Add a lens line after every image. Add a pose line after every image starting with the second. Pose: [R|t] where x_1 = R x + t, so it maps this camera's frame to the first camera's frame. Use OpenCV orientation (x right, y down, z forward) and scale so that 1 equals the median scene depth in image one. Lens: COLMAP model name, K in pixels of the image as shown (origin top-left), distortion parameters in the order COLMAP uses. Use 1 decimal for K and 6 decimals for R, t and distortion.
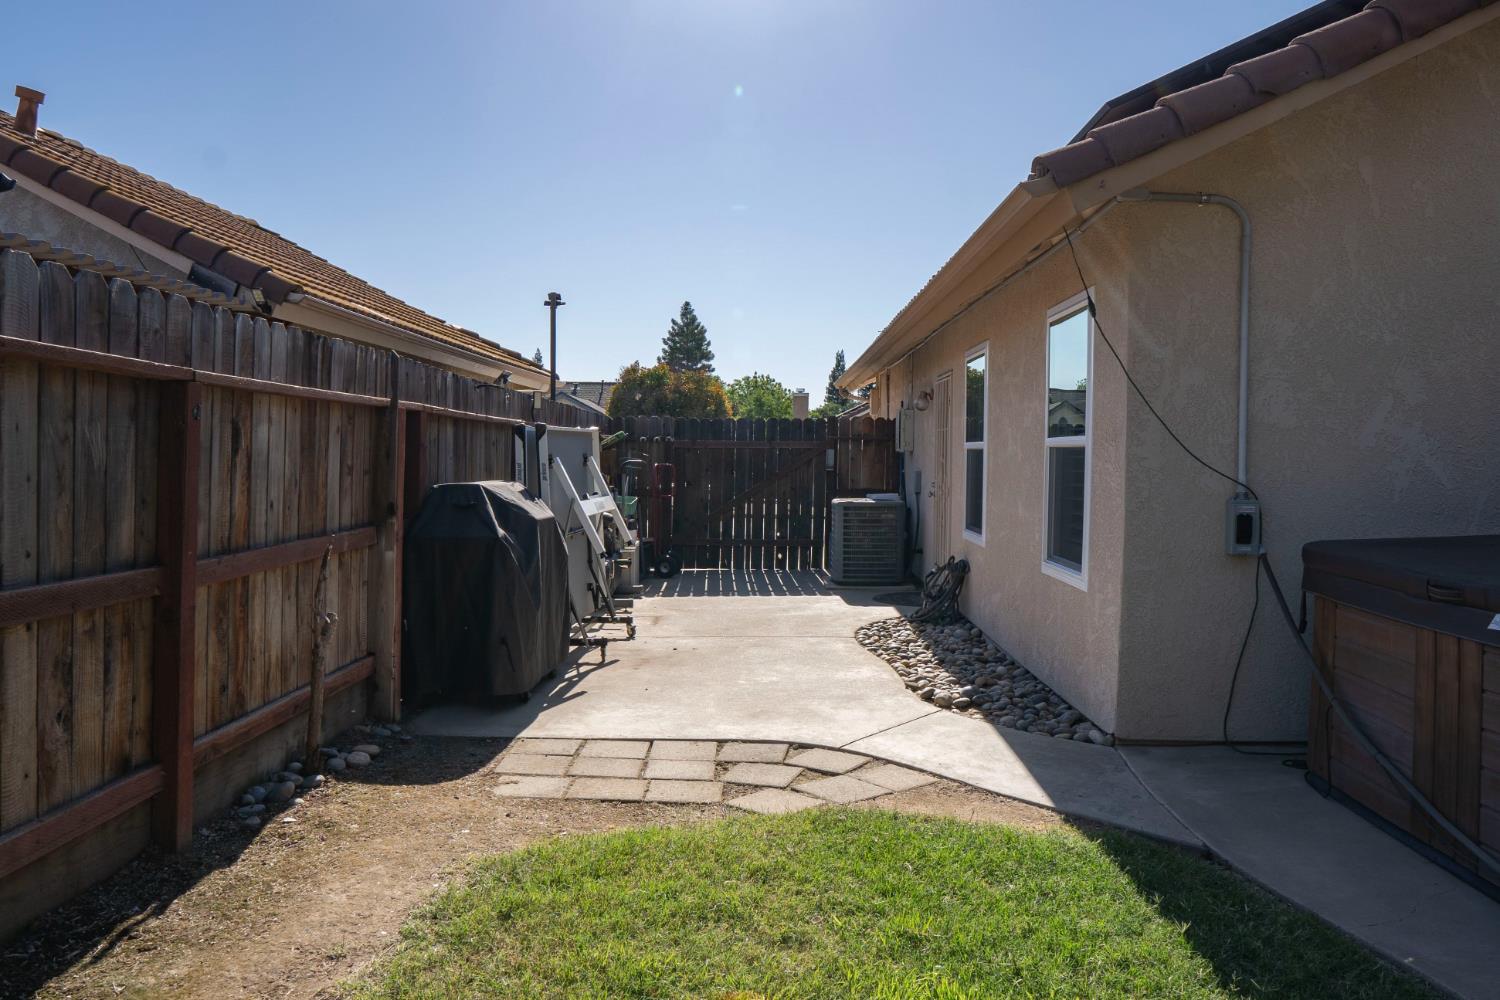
lens RADIAL K [[1057.4, 0, 746.2], [0, 1057.4, 494.2], [0, 0, 1]] dist [-0.115331, 0.080538]
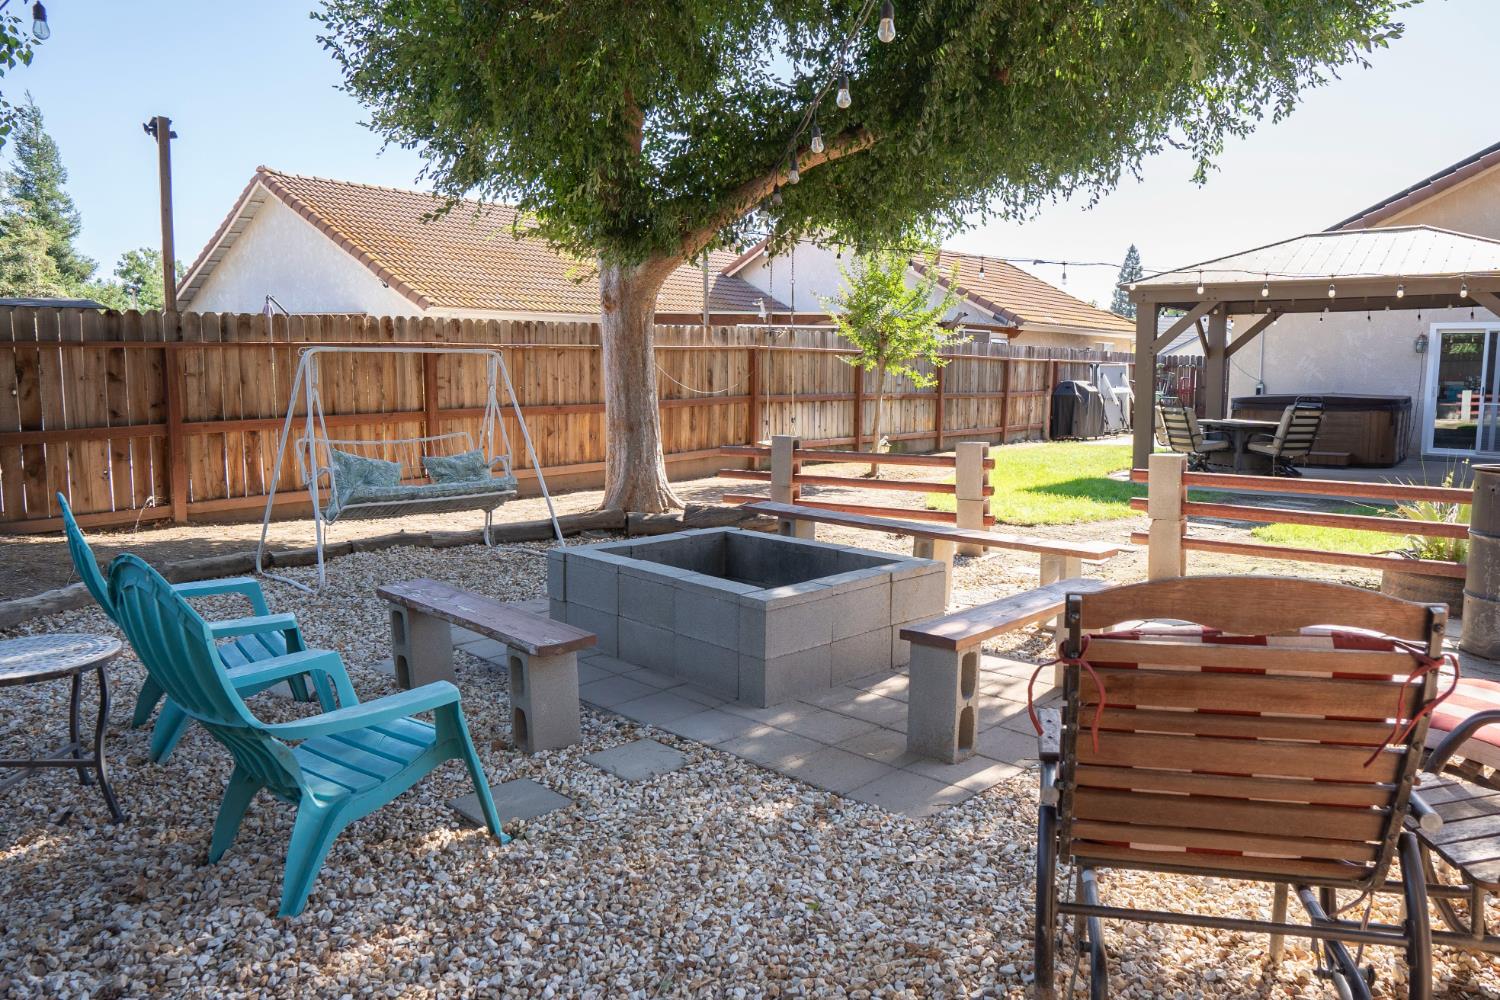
lens RADIAL K [[1066.1, 0, 748.2], [0, 1066.1, 484.4], [0, 0, 1]] dist [-0.008946, 0.000355]
pose [[0.796592, 0.058089, -0.601720, 1.189447], [-0.018488, 0.997248, 0.071798, 0.111818], [0.604235, -0.046069, 0.795473, -2.884481]]
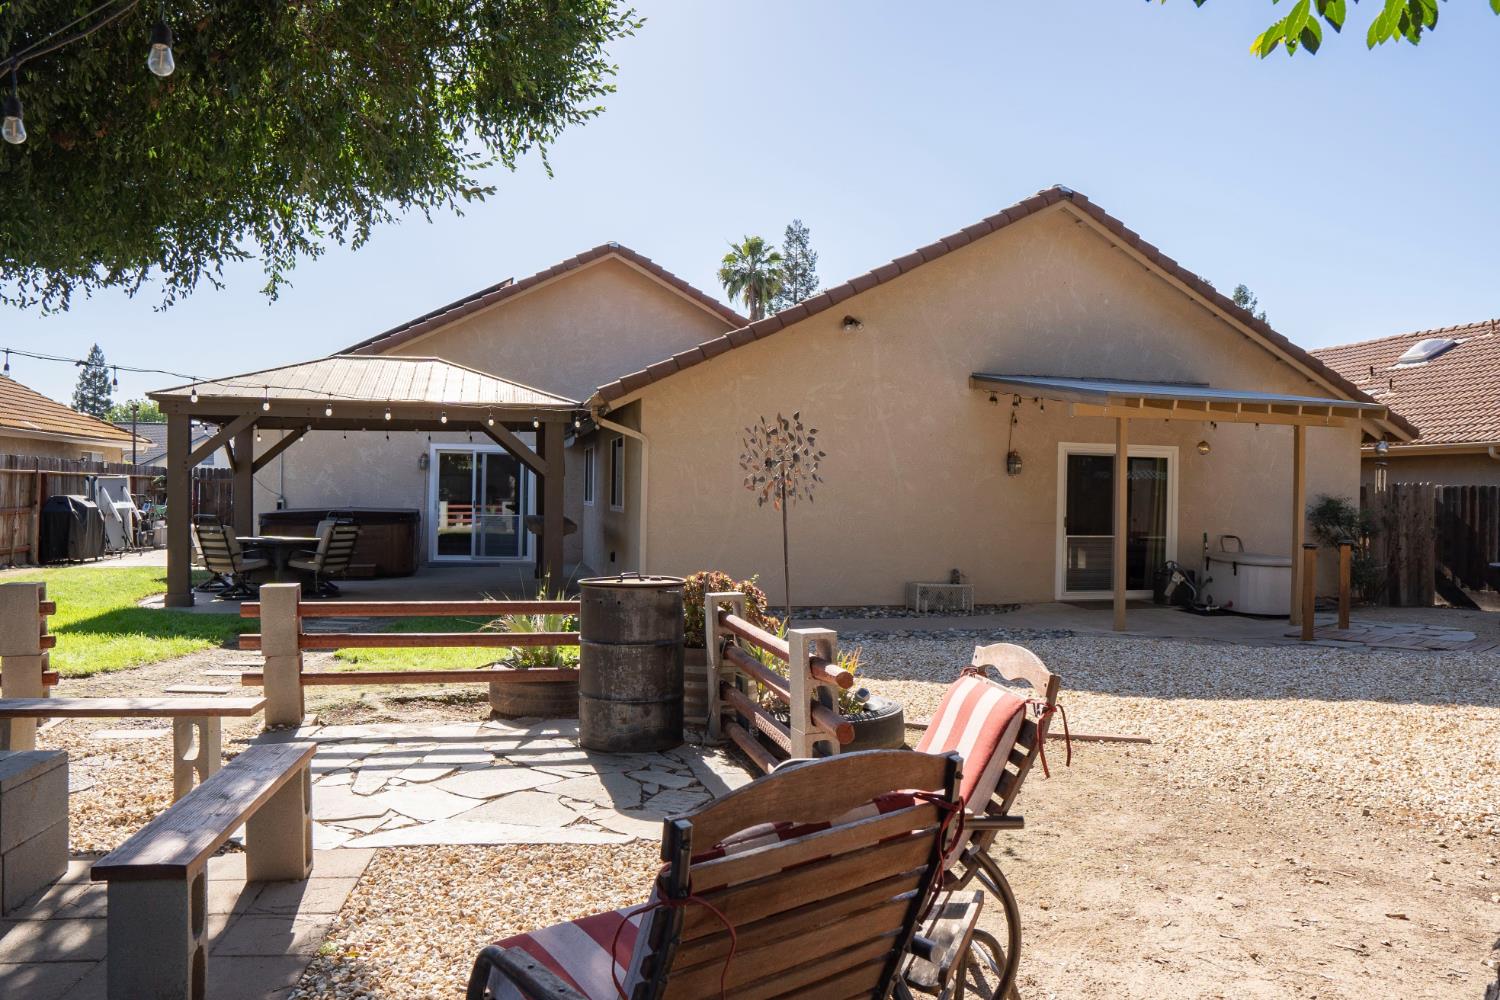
lens RADIAL K [[1088.2, 0, 746.3], [0, 1088.2, 493.5], [0, 0, 1]] dist [-0.115606, 0.089299]
pose [[0.970433, -0.003956, 0.241337, 1.065159], [0.010673, 0.999591, -0.026535, 0.097904], [-0.241134, 0.028326, 0.970078, -2.843007]]
